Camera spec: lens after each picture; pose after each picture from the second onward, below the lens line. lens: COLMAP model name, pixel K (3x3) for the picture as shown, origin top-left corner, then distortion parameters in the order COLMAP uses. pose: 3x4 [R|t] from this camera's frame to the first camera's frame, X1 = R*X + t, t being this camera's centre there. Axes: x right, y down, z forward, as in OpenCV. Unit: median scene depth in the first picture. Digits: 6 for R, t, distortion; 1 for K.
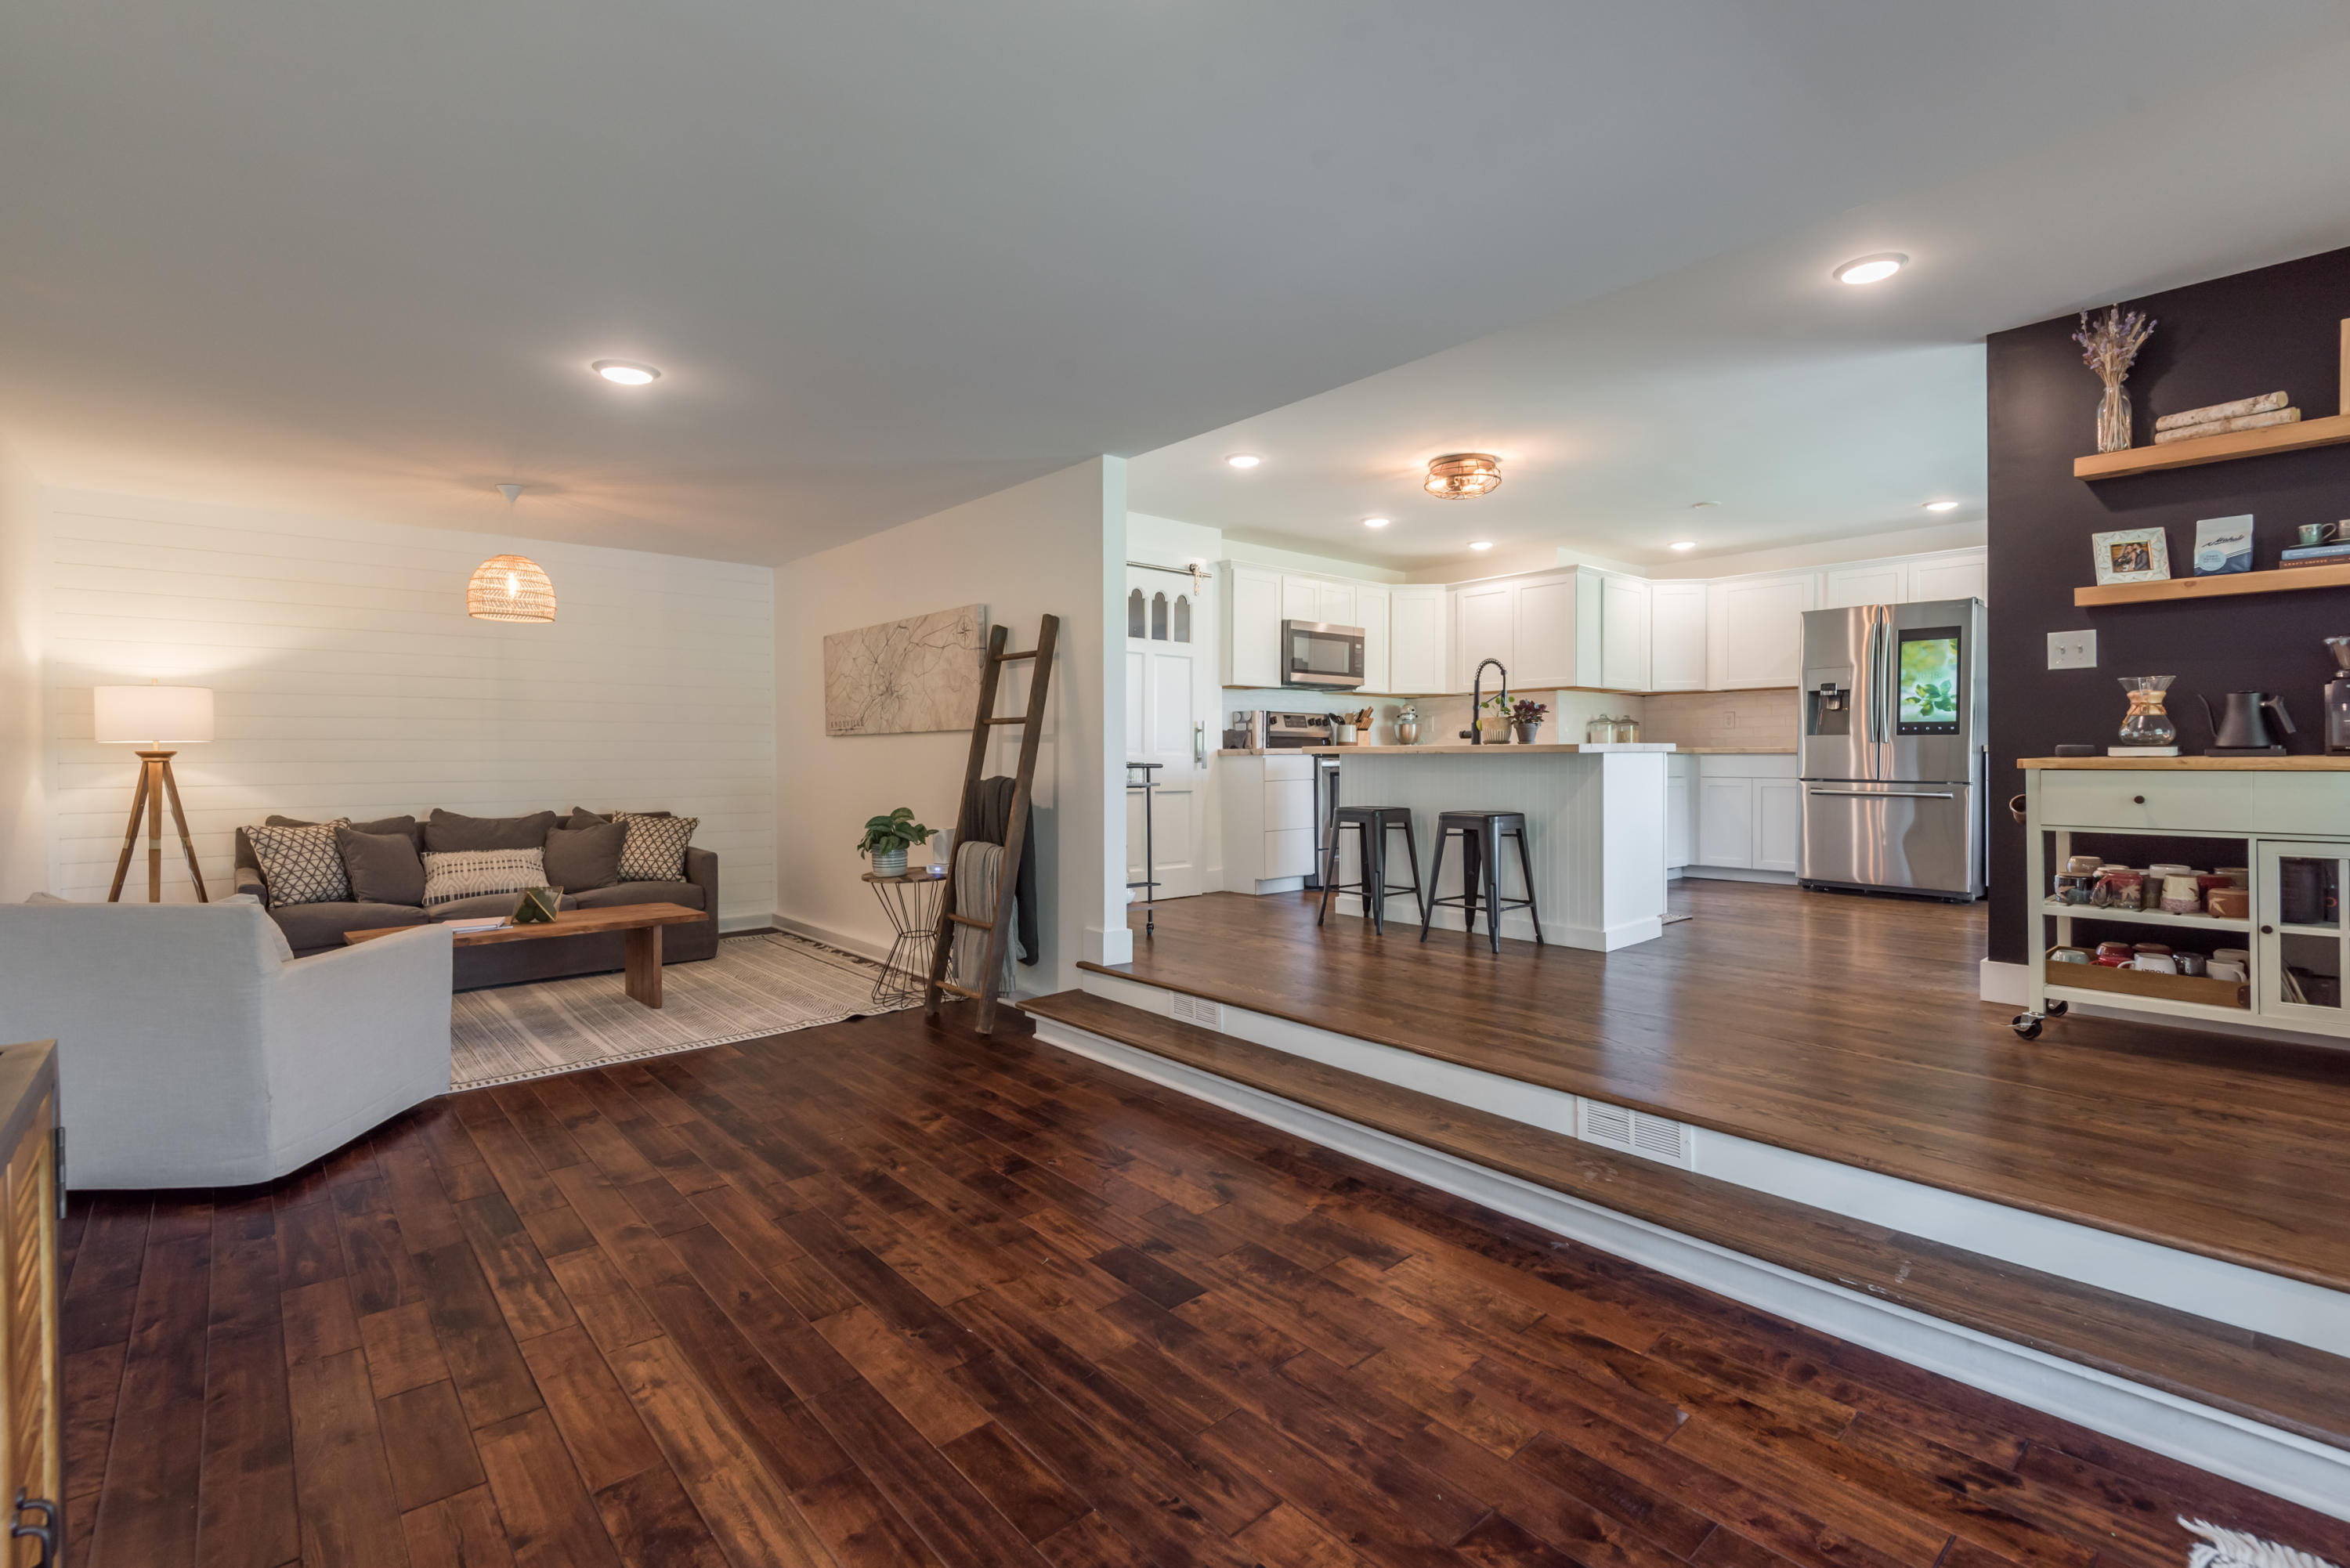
lens RADIAL K [[1073.2, 0, 1167.1], [0, 1073.2, 767.5], [0, 0, 1]] dist [0.004629, 0.000189]
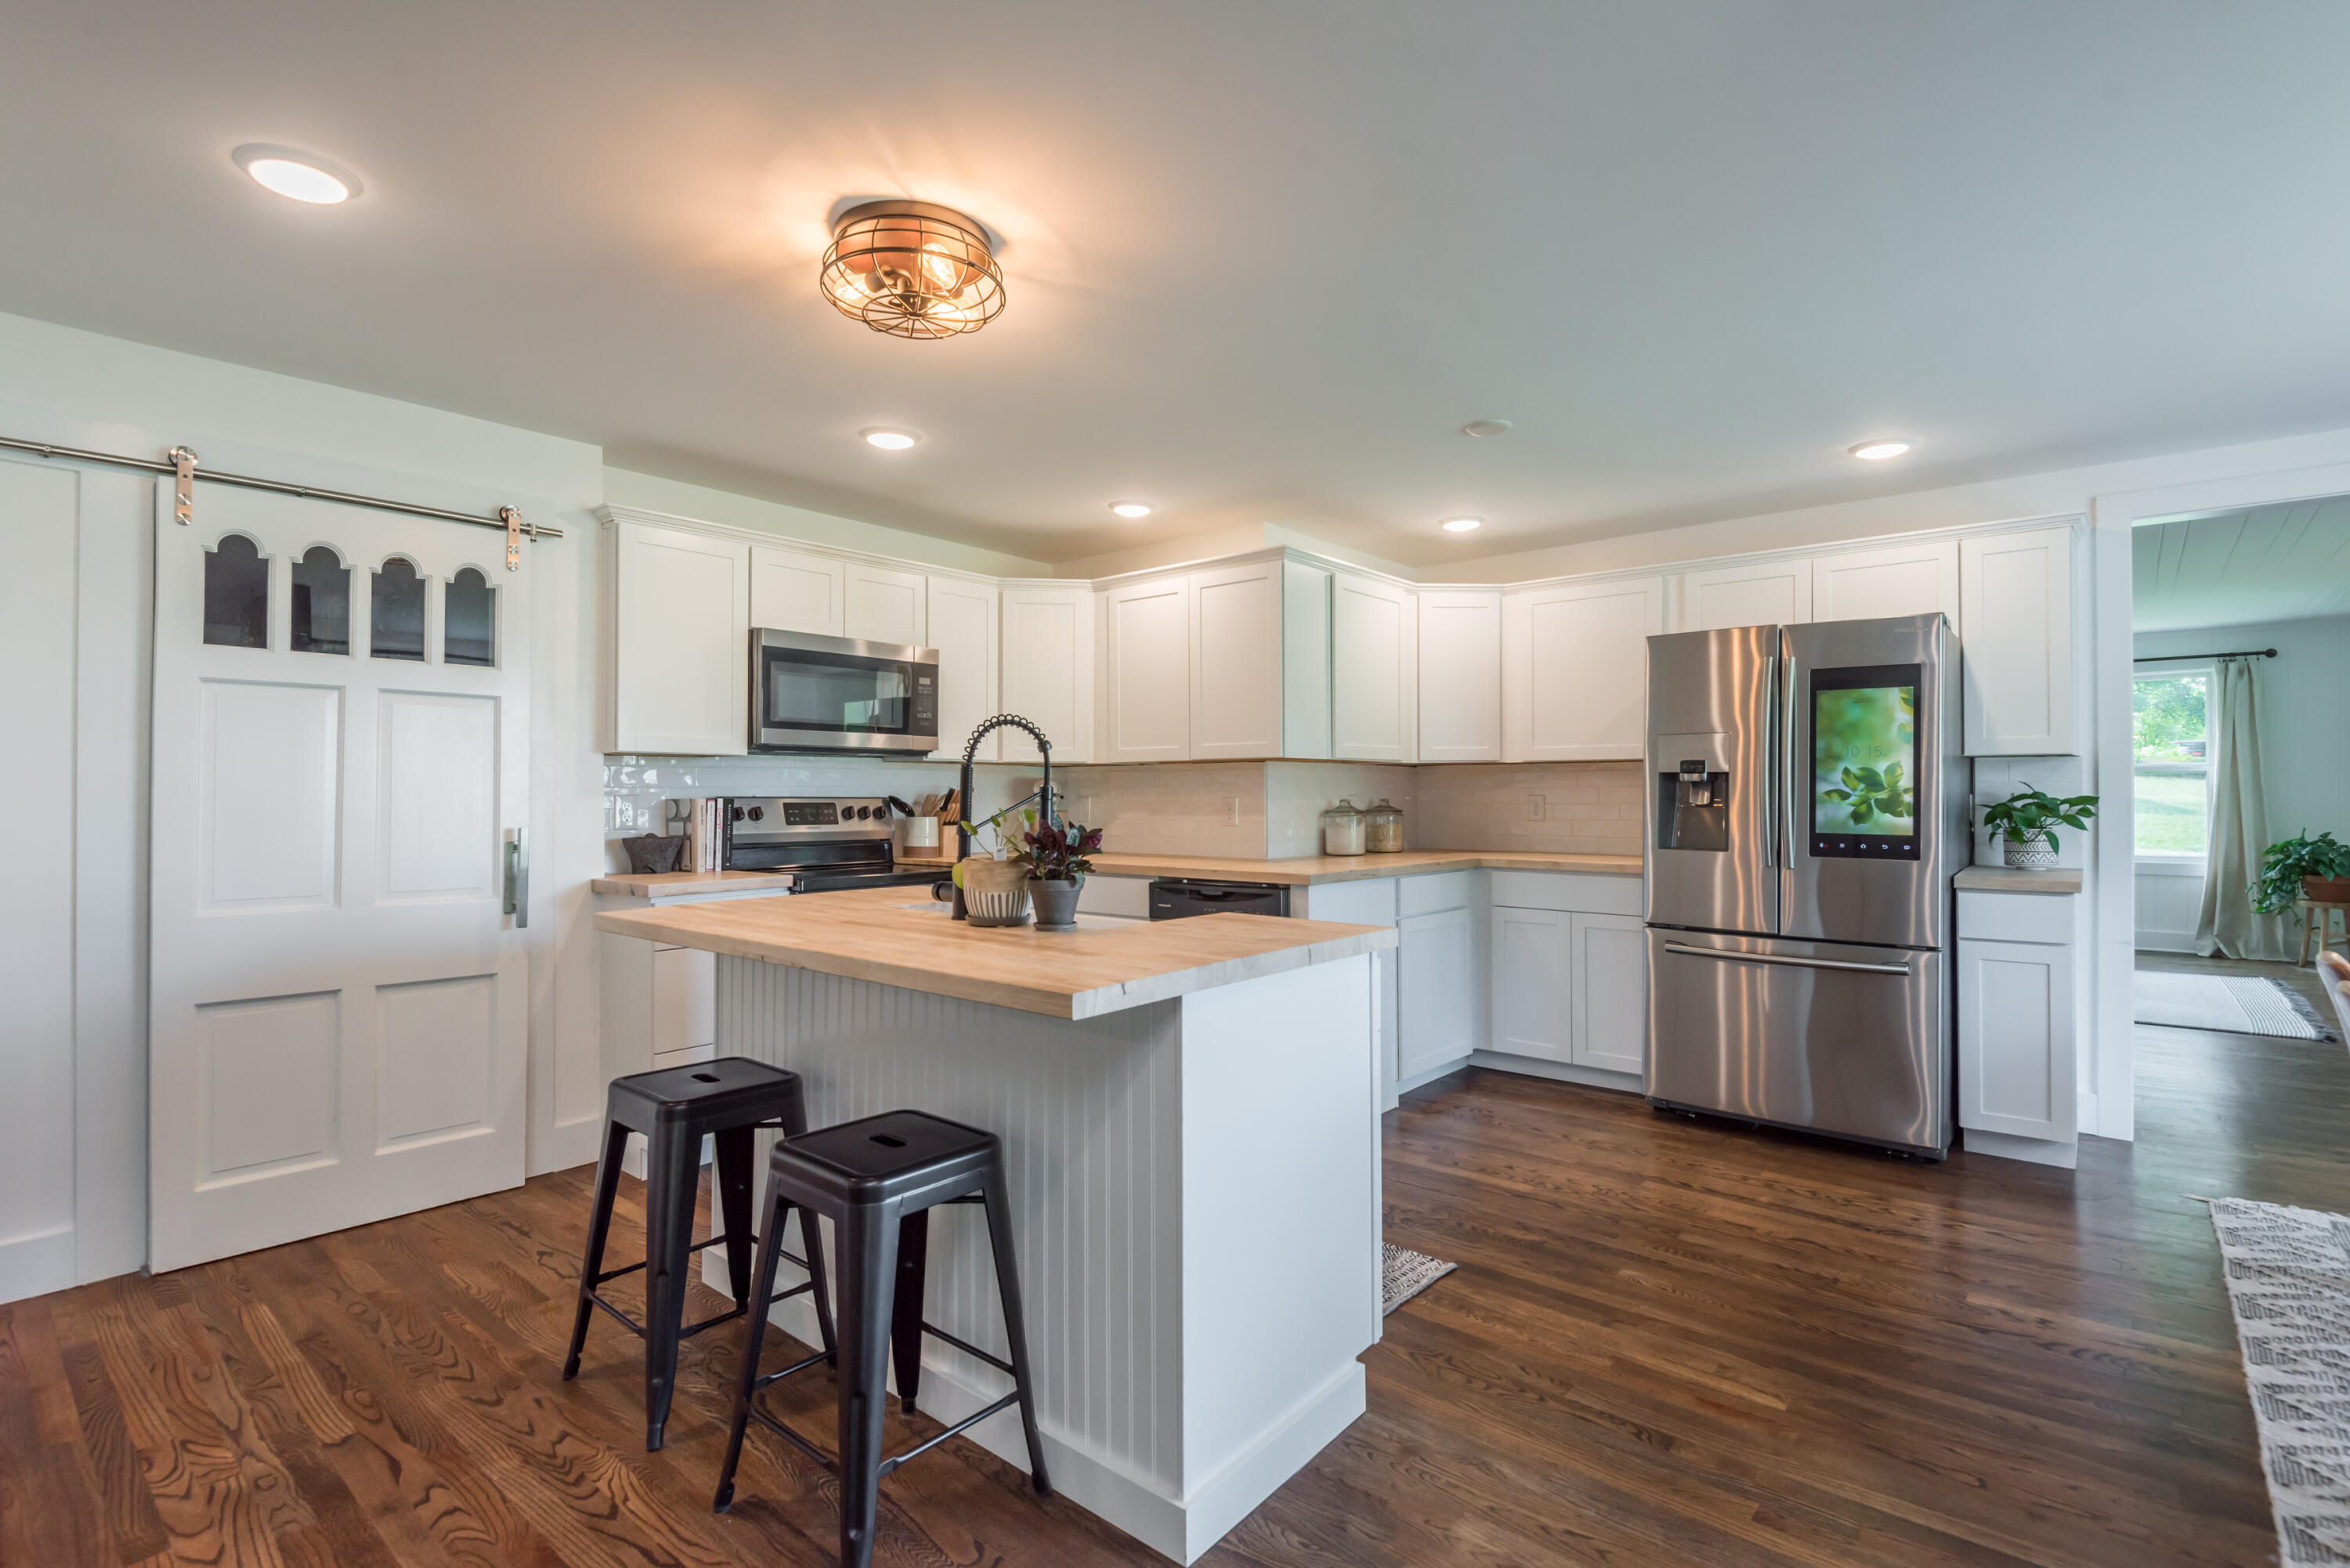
lens RADIAL K [[1105.8, 0, 1178.0], [0, 1105.8, 787.9], [0, 0, 1]] dist [0.005696, 0.000310]
pose [[0.987293, 0.003050, 0.158881, 0.239479], [-0.000434, 0.999864, -0.016499, -0.051754], [-0.158909, 0.016220, 0.987160, 0.442430]]
